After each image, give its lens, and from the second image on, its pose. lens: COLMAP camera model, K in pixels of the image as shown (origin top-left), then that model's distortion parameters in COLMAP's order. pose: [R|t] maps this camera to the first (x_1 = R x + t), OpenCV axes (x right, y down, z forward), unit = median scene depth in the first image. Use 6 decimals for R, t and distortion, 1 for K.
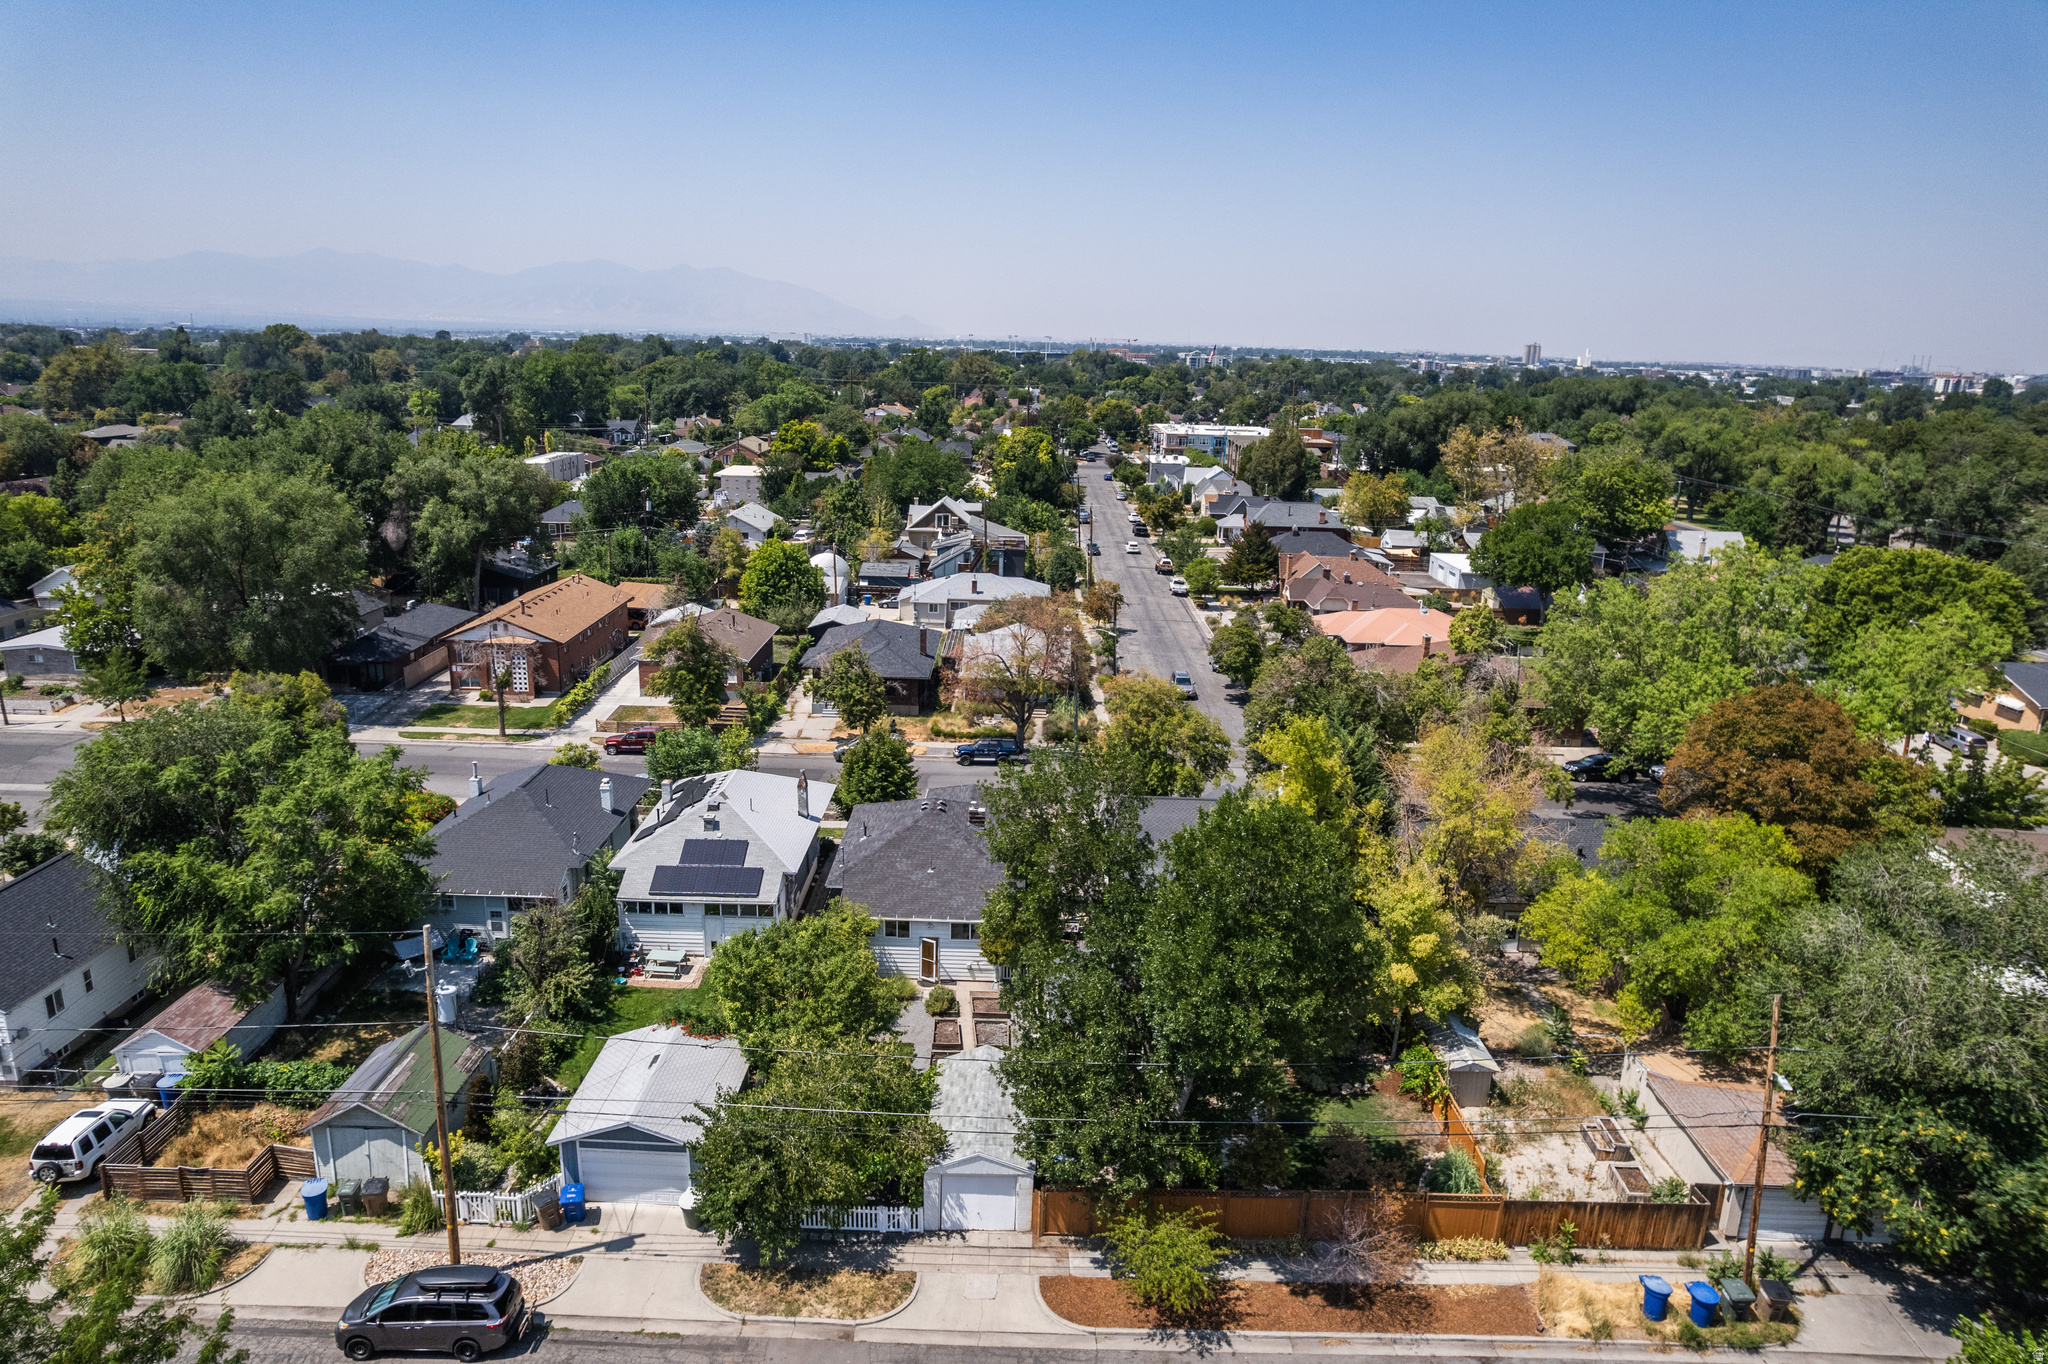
lens RADIAL K [[1312.9, 0, 1024.0], [0, 1312.9, 682.0], [0, 0, 1]] dist [-0.091056, 0.078848]
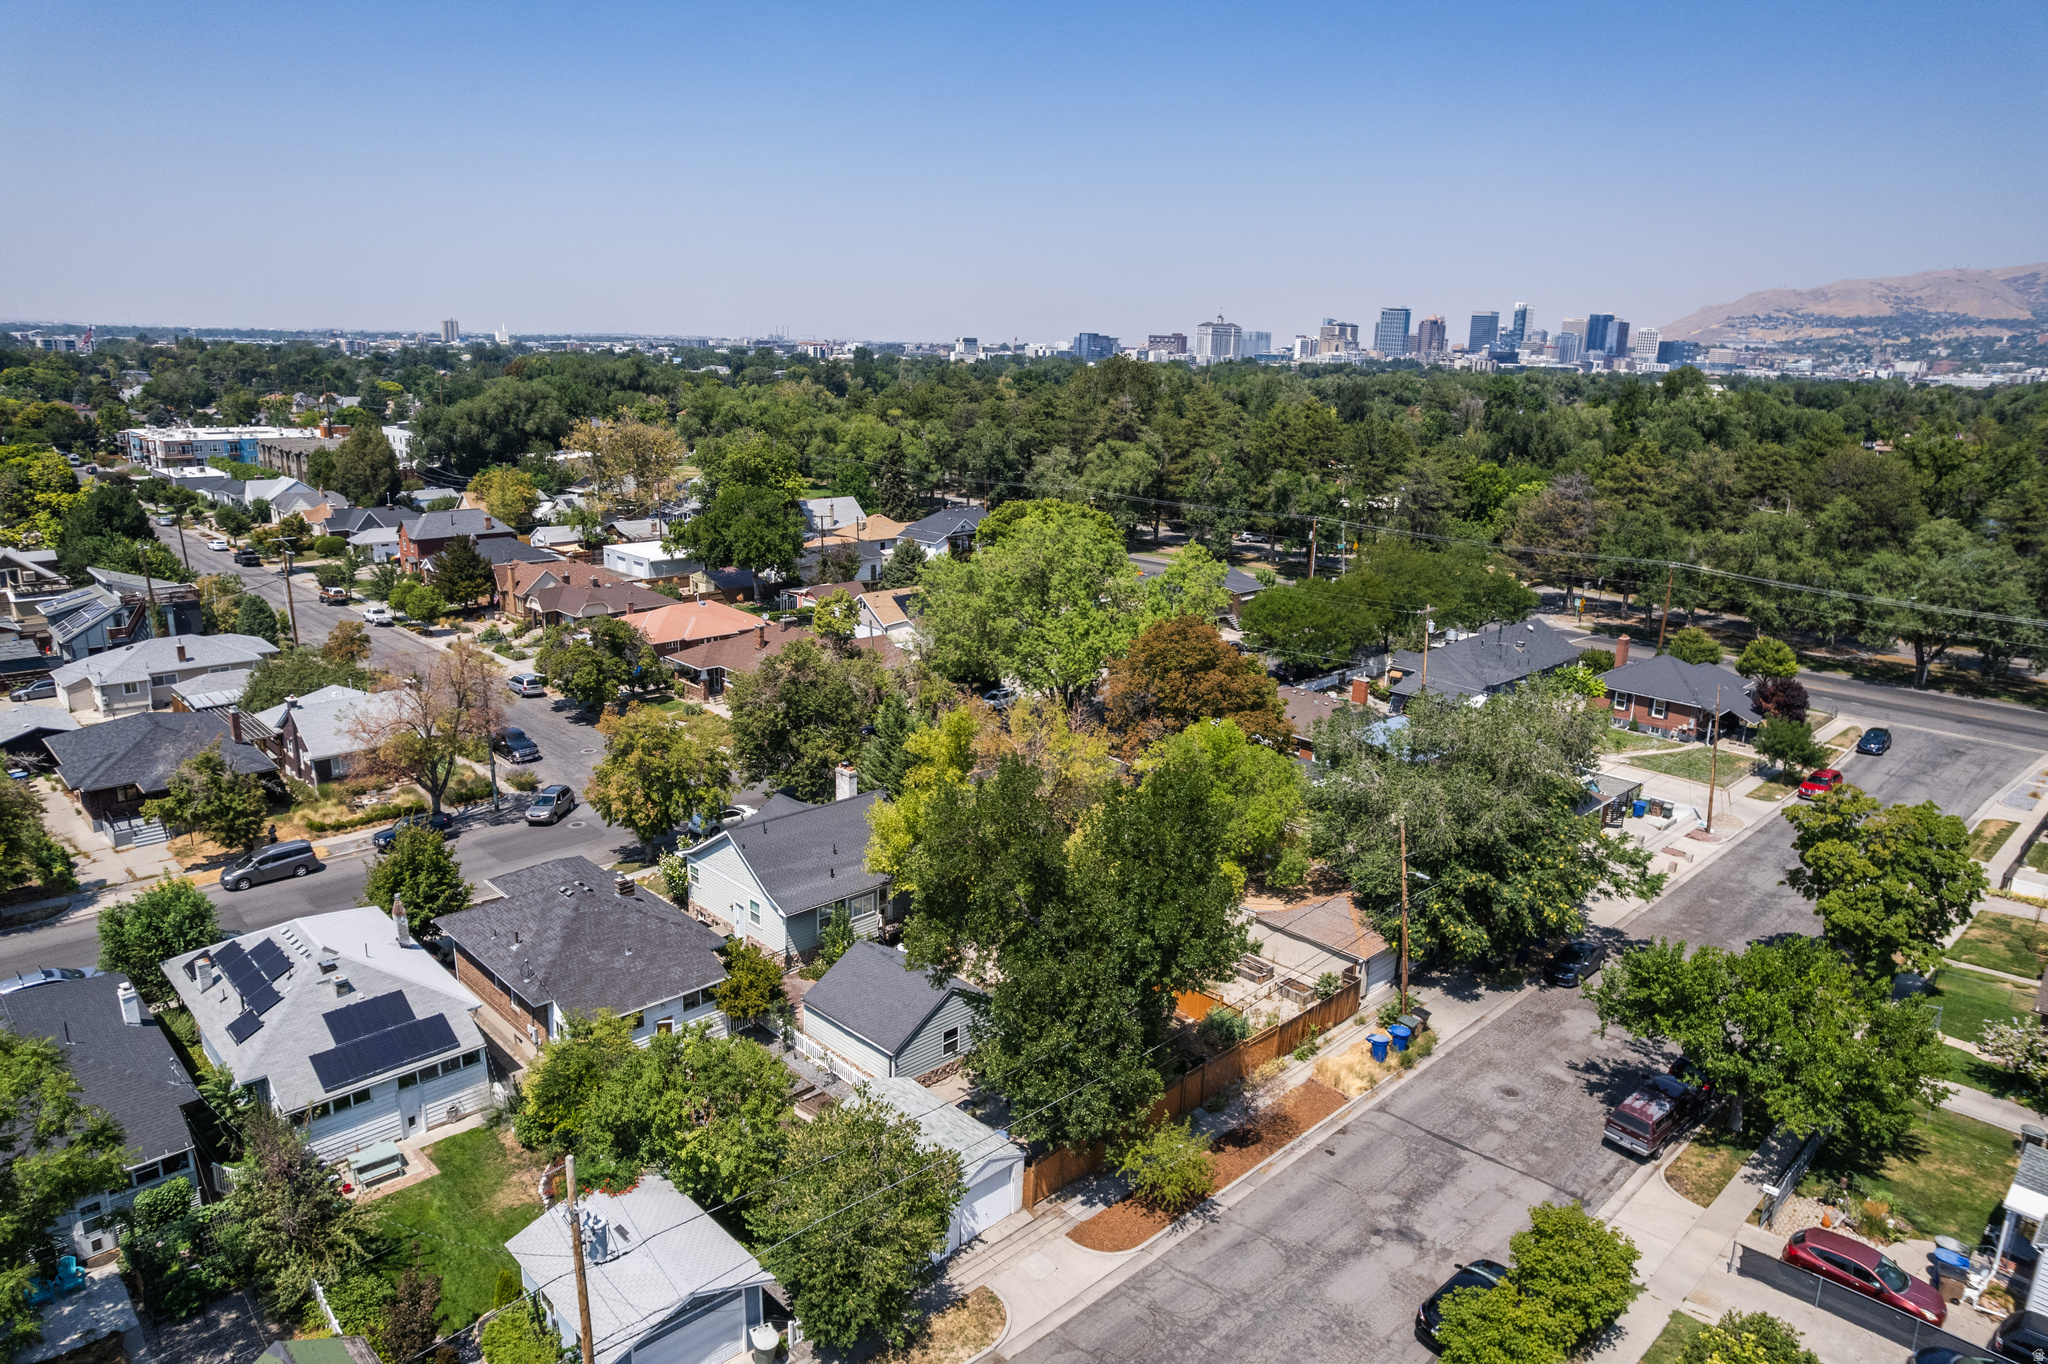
lens RADIAL K [[1312.9, 0, 1024.0], [0, 1312.9, 682.0], [0, 0, 1]] dist [-0.091056, 0.078848]
pose [[0.705493, -0.181836, 0.684993, -0.206967], [0.168016, 0.981884, 0.087604, -0.034802], [-0.688513, 0.053286, 0.723264, 0.054481]]
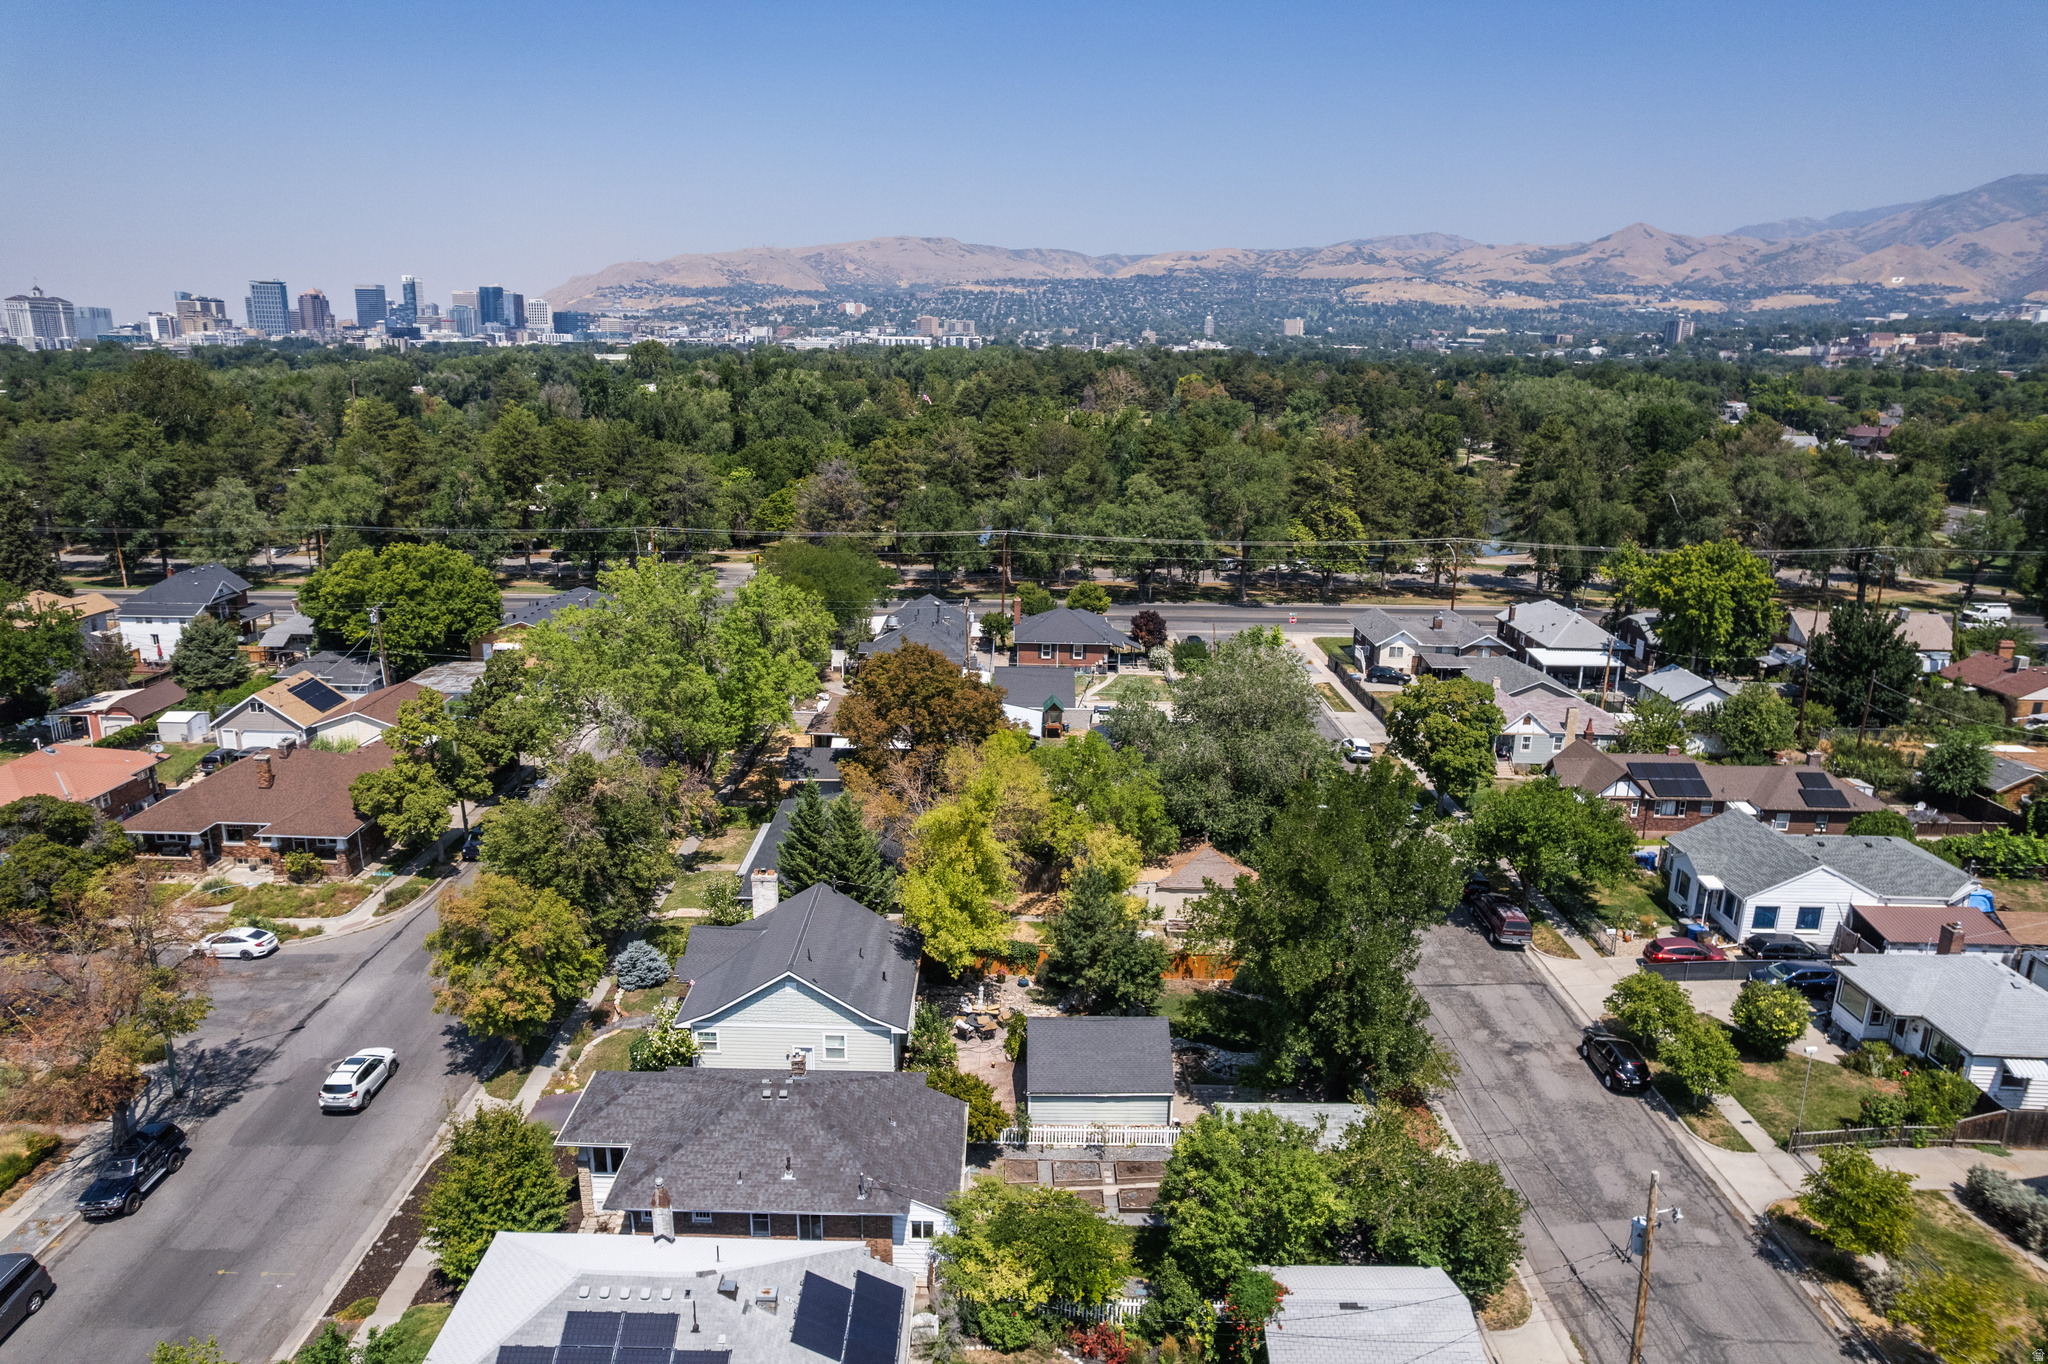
lens RADIAL K [[1312.9, 0, 1024.0], [0, 1312.9, 682.0], [0, 0, 1]] dist [-0.091056, 0.078848]
pose [[-0.020424, -0.275234, 0.961160, -0.339546], [0.231614, 0.933906, 0.272351, -0.136867], [-0.972593, 0.228181, 0.044674, 0.351129]]
